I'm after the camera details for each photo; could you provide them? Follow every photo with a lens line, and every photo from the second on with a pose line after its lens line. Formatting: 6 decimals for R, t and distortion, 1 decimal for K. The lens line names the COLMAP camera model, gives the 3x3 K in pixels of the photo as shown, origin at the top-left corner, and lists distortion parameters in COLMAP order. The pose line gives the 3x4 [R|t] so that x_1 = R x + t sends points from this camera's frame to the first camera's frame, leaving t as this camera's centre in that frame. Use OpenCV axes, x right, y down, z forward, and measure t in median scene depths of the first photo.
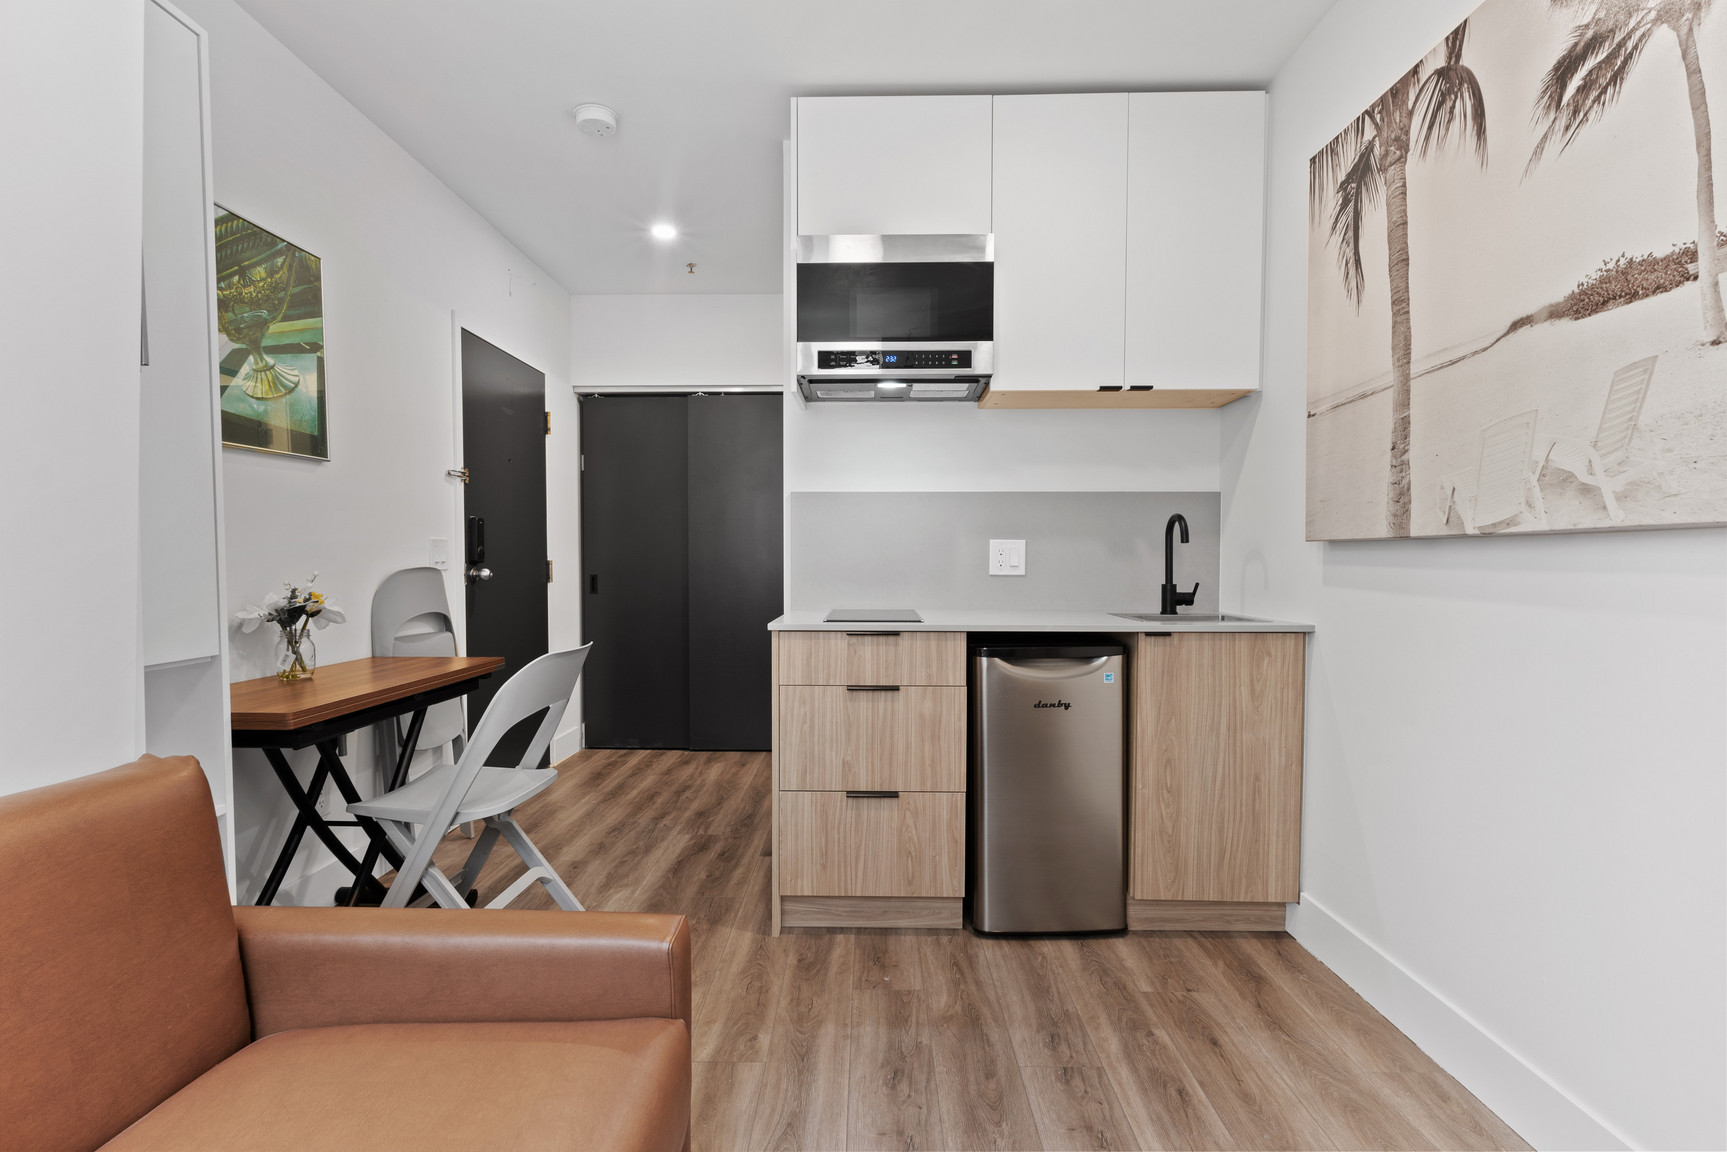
lens RADIAL K [[803.7, 0, 857.8], [0, 803.7, 579.1], [0, 0, 1]] dist [0.000384, -0.000632]
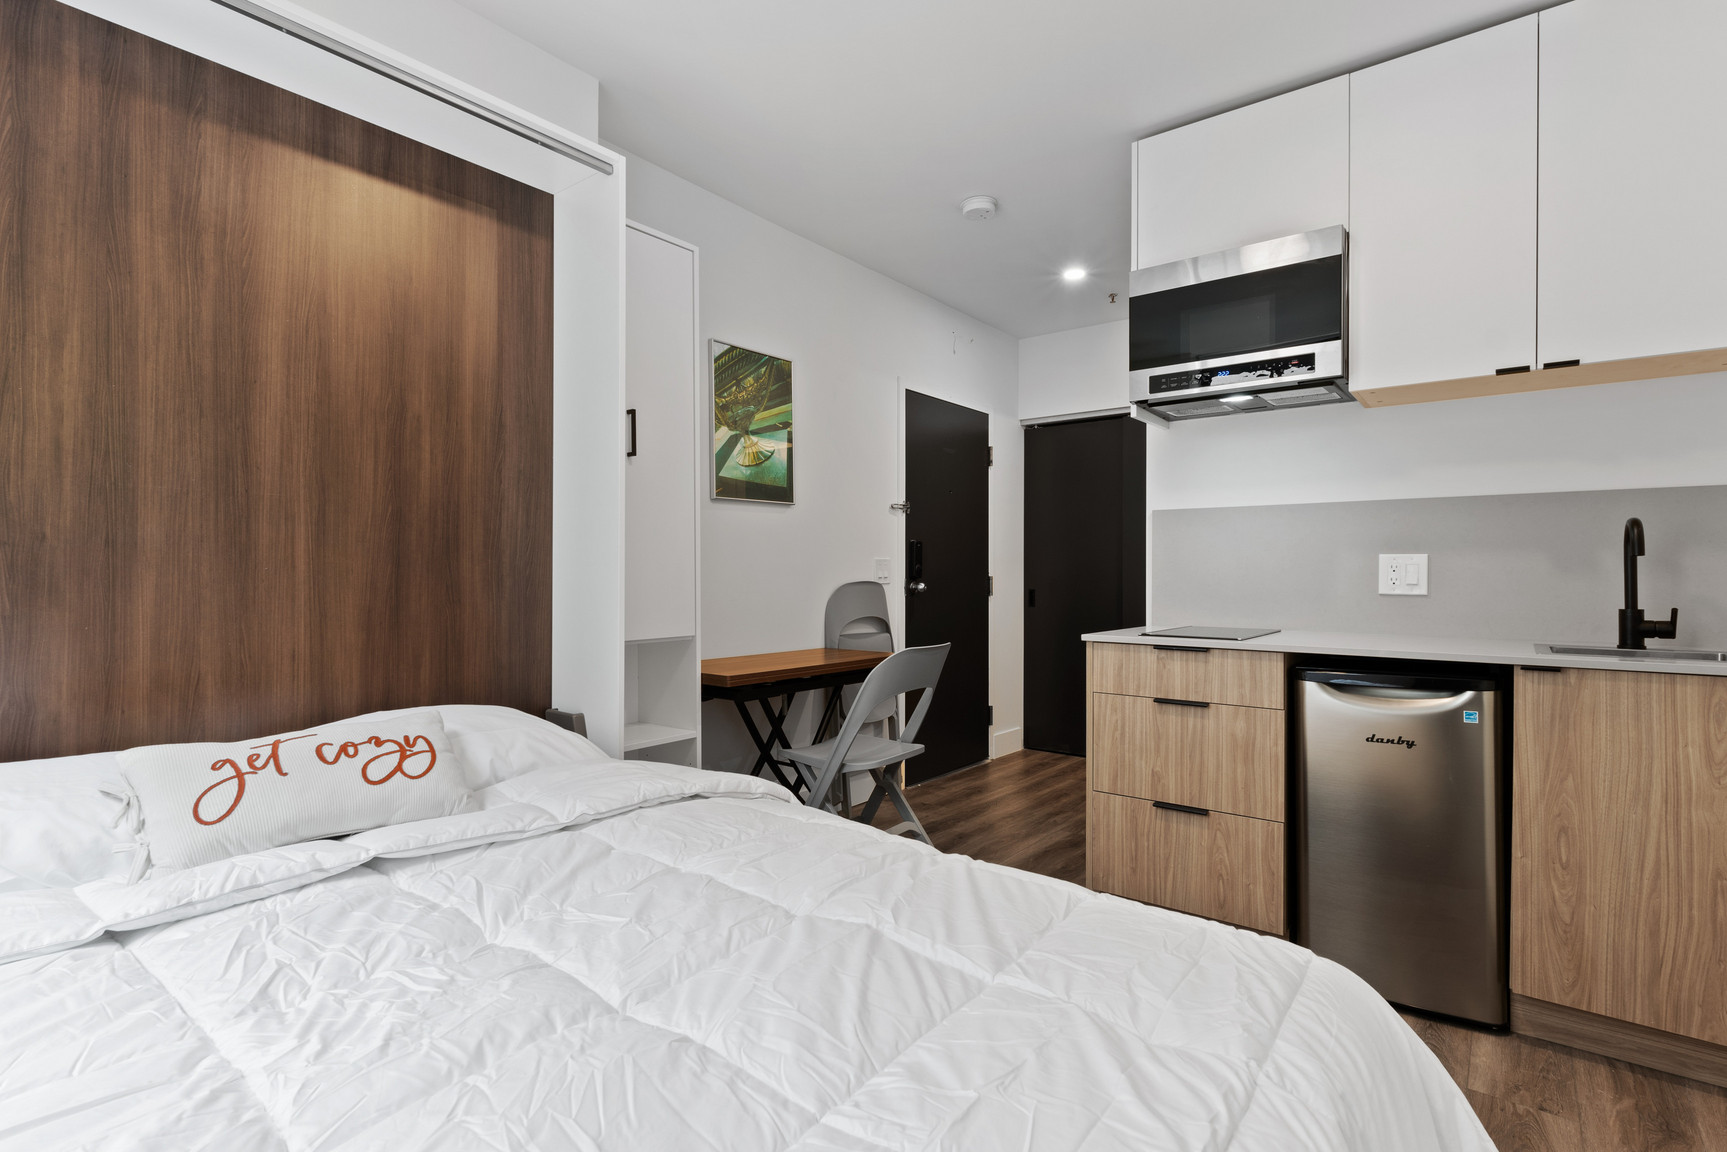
lens RADIAL K [[803.7, 0, 858.1], [0, 803.7, 567.2], [0, 0, 1]] dist [0.000384, -0.000632]
pose [[0.808935, -0.003585, -0.587887, 0.259237], [-0.016808, 0.999432, -0.029222, 0.000869], [0.587658, 0.033520, 0.808415, -0.060433]]
